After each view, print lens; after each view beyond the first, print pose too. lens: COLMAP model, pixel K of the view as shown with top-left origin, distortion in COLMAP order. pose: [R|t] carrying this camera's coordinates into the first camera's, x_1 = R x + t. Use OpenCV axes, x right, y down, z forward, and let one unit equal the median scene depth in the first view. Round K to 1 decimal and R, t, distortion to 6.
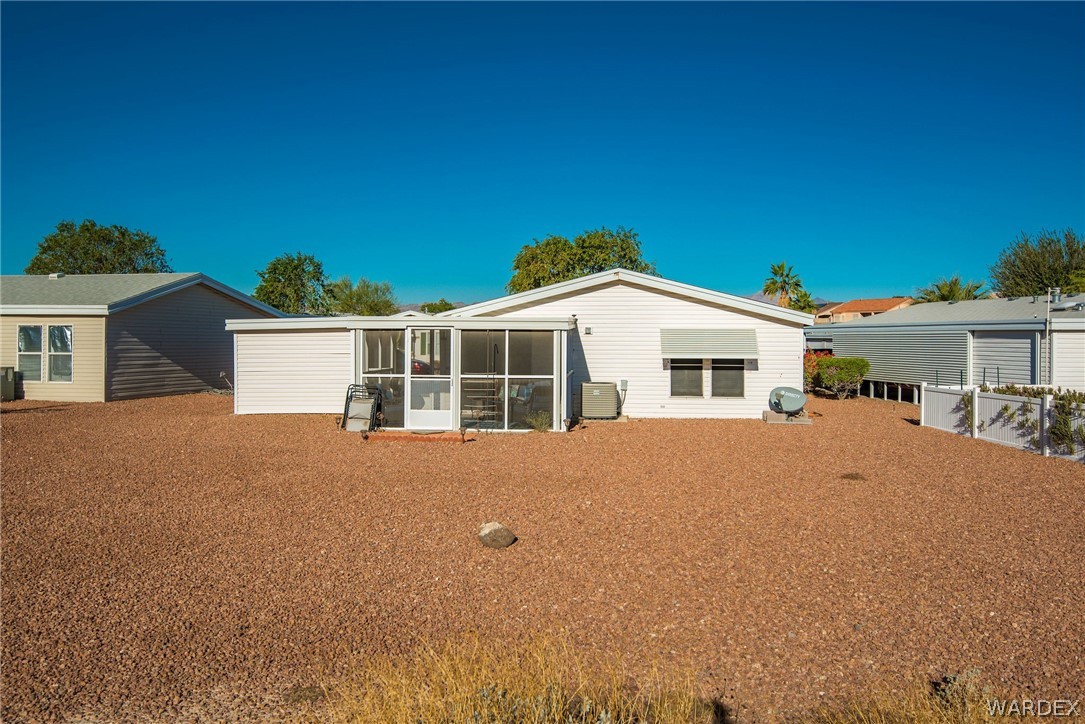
lens RADIAL K [[887.9, 0, 542.5], [0, 887.9, 362.0], [0, 0, 1]] dist [0.002009, 0.001497]
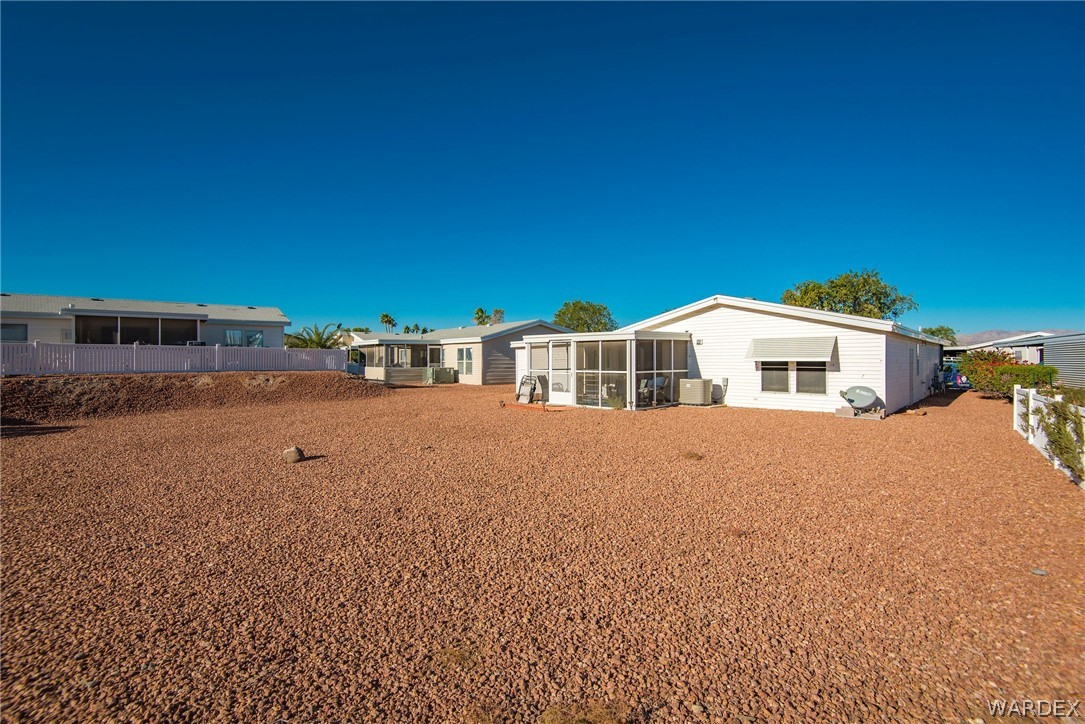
lens RADIAL K [[491.1, 0, 542.5], [0, 491.1, 362.0], [0, 0, 1]] dist [0.041221, -0.024769]
pose [[0.769750, -0.003648, -0.638336, 0.356730], [-0.013912, 0.999650, -0.022488, 0.017037], [0.638194, 0.026191, 0.769430, 0.252209]]
